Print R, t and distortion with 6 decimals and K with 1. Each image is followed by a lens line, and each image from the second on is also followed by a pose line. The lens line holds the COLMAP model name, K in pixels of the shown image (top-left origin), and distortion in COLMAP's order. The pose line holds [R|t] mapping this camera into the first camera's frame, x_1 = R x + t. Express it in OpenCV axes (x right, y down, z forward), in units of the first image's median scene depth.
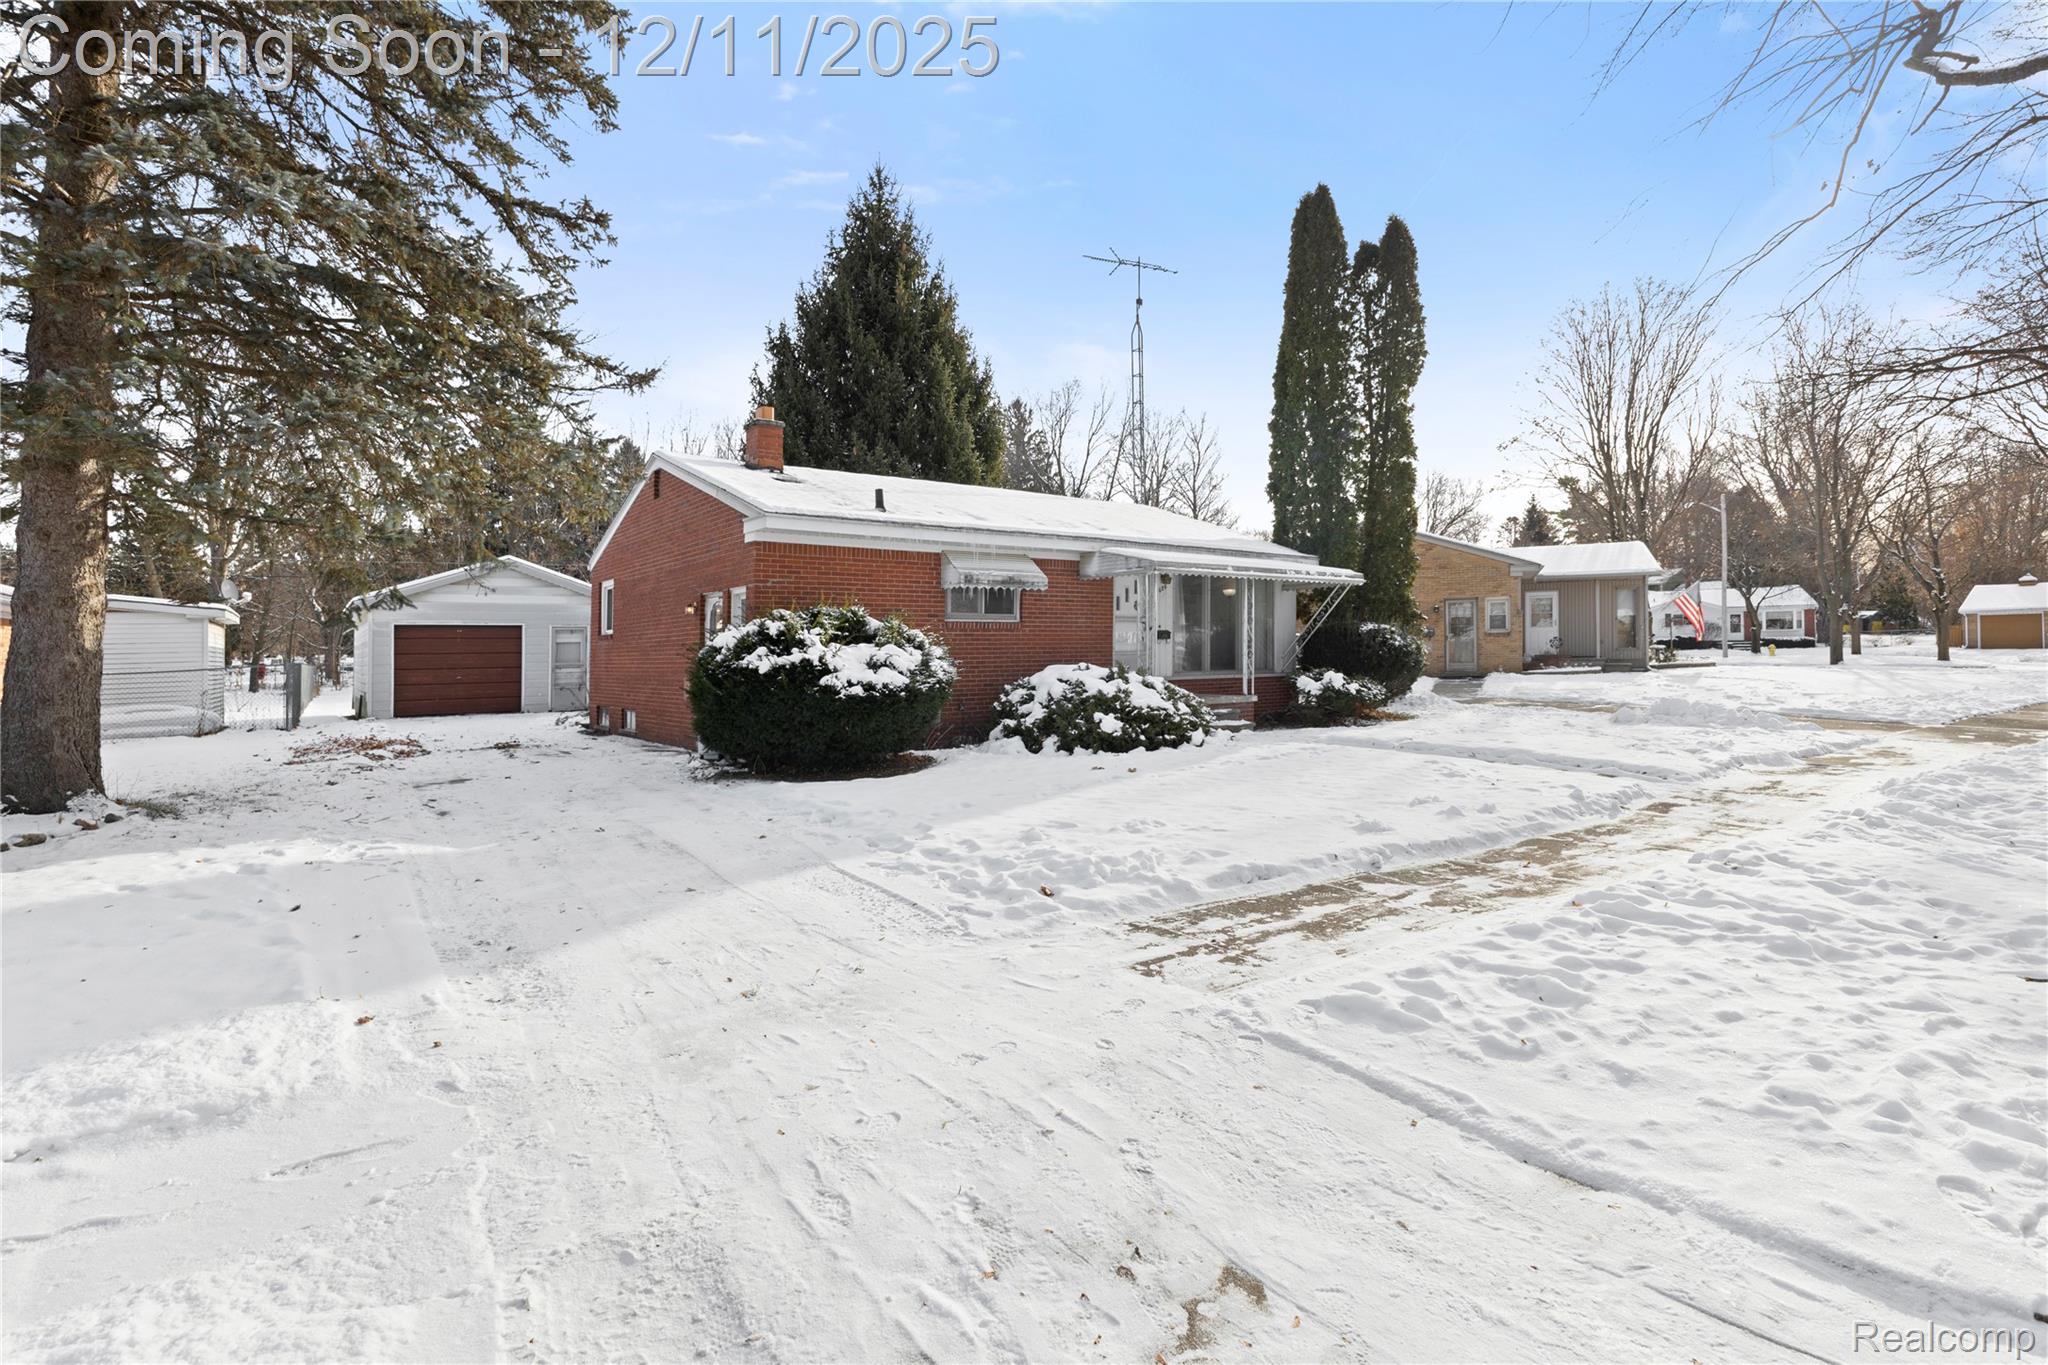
lens RADIAL K [[997.4, 0, 1029.4], [0, 997.4, 649.5], [0, 0, 1]] dist [-0.000109, 0.000191]
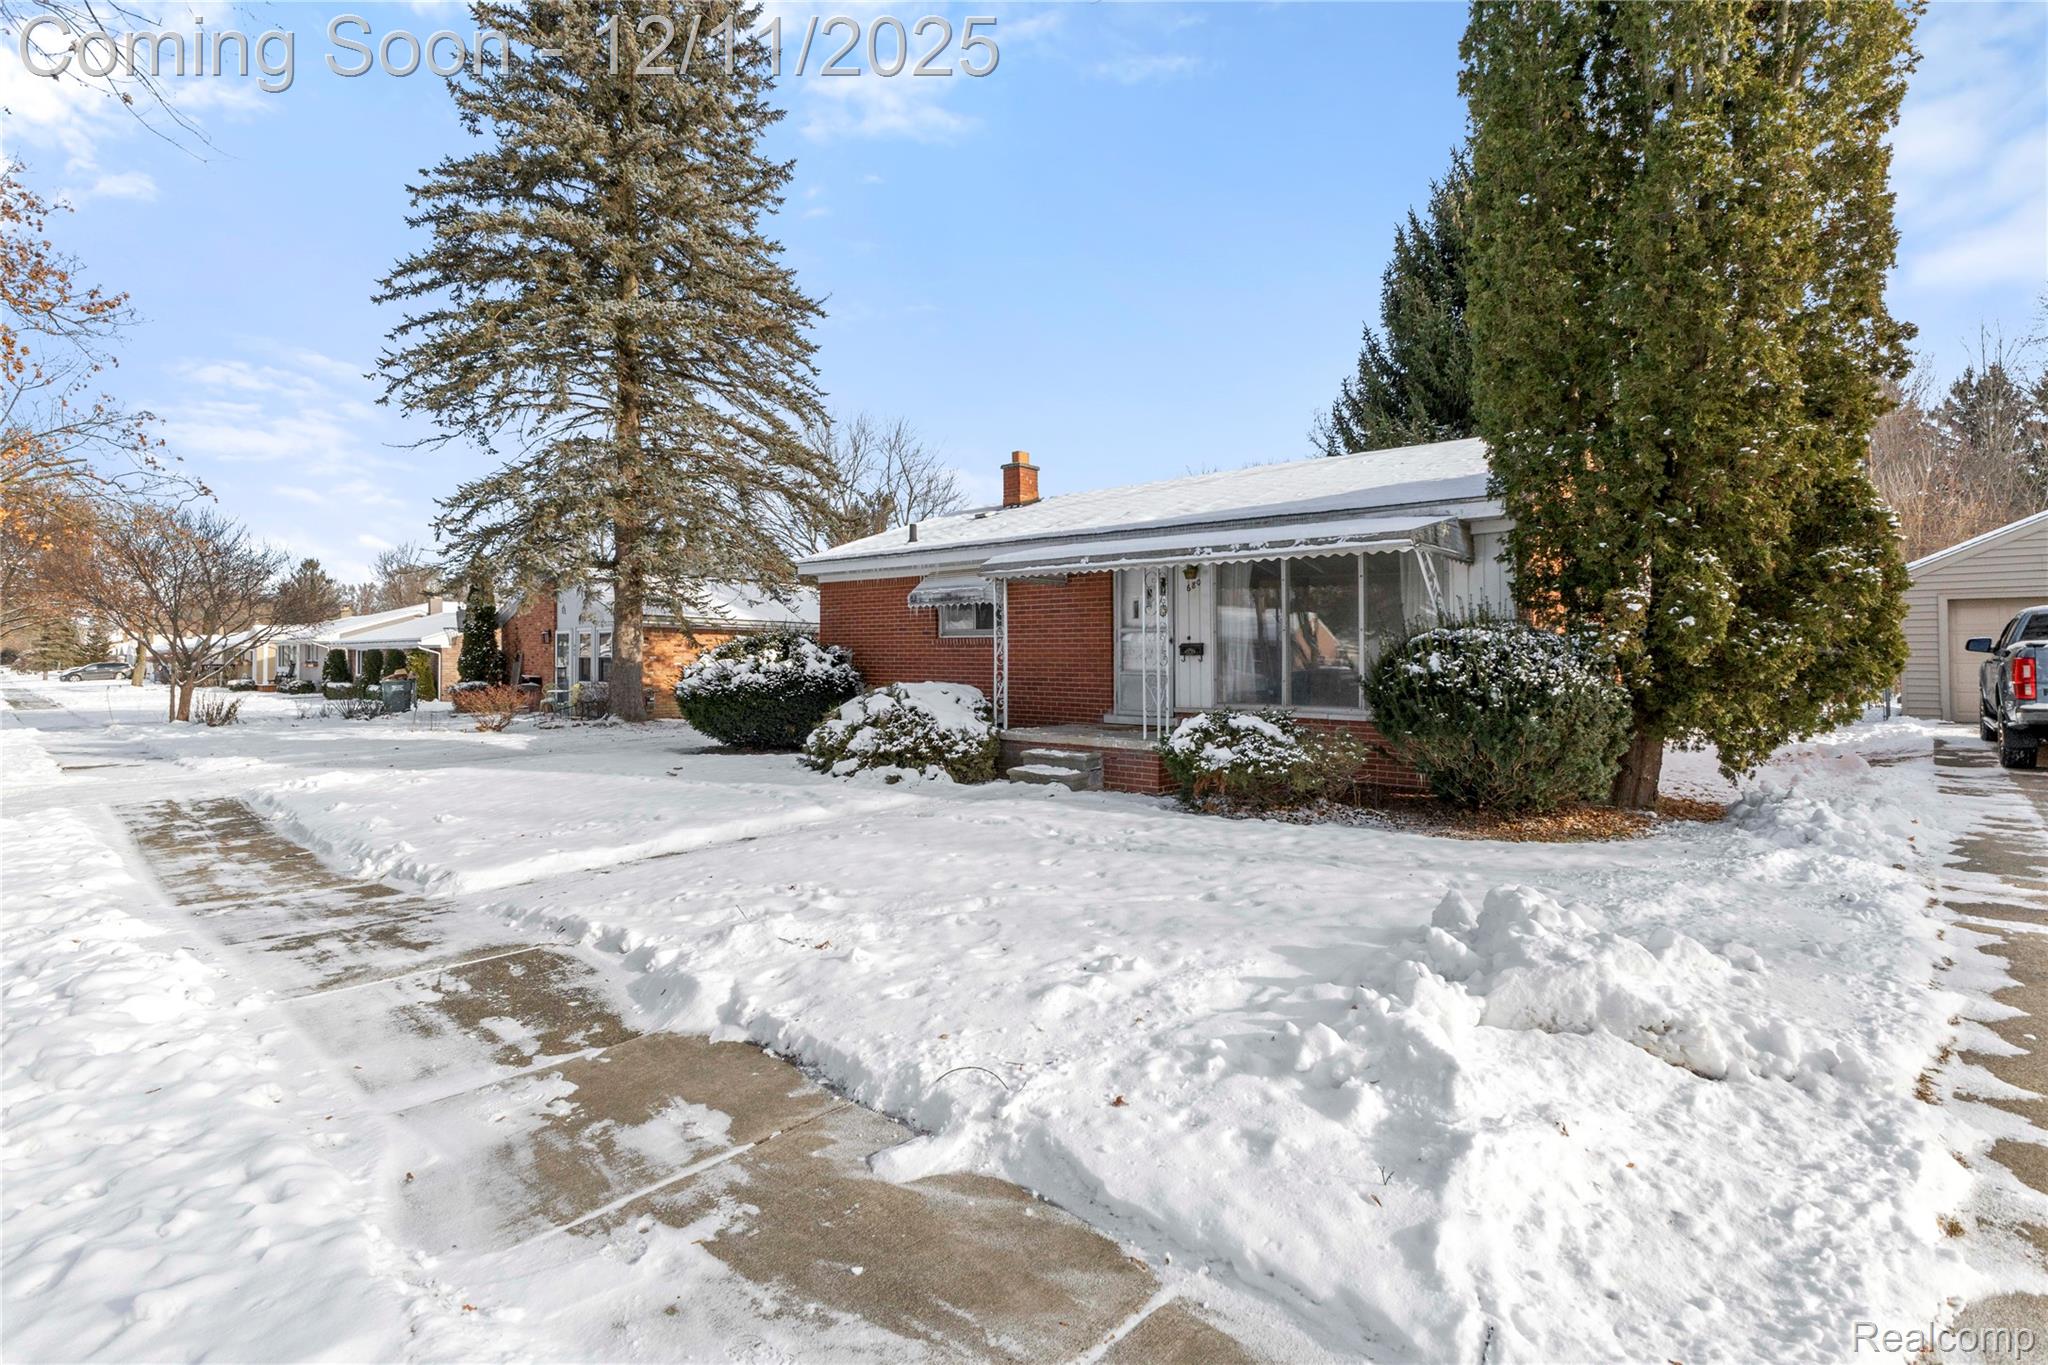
lens RADIAL K [[997.4, 0, 1029.4], [0, 997.4, 649.5], [0, 0, 1]] dist [-0.000109, 0.000191]
pose [[0.187057, 0.006887, -0.982325, 0.930602], [-0.002422, 0.999976, 0.006550, -0.021662], [0.982346, 0.001154, 0.187069, 0.846774]]
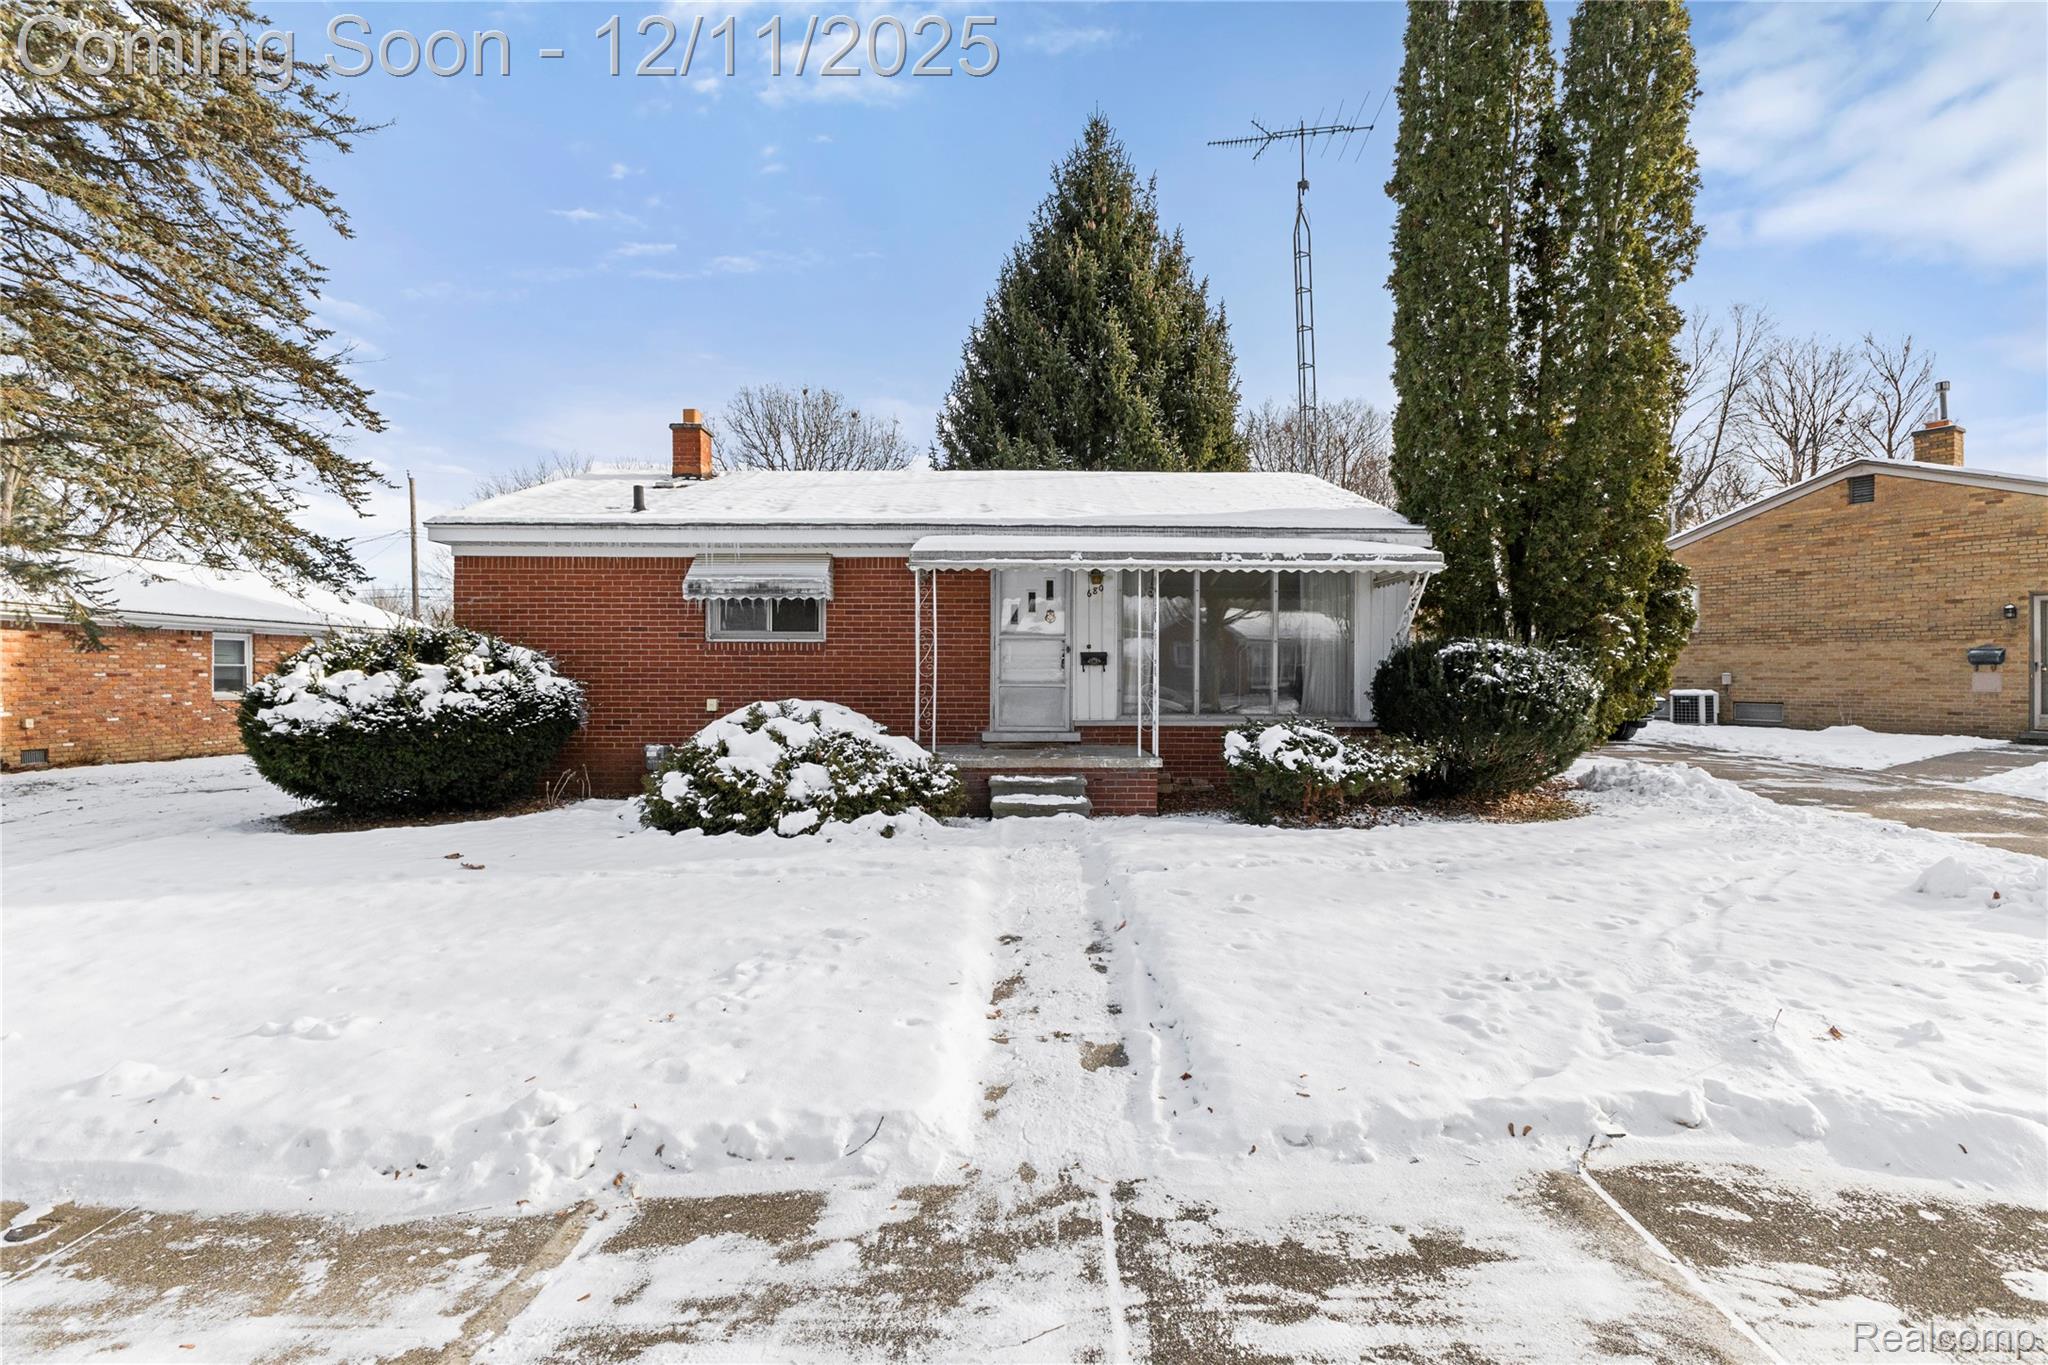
lens RADIAL K [[971.2, 0, 1036.8], [0, 971.2, 669.4], [0, 0, 1]] dist [0.000426, 0.000170]
pose [[0.797644, 0.016091, -0.602914, 0.570270], [-0.011528, 0.999868, 0.011435, -0.016759], [0.603019, -0.002171, 0.797724, 0.504239]]
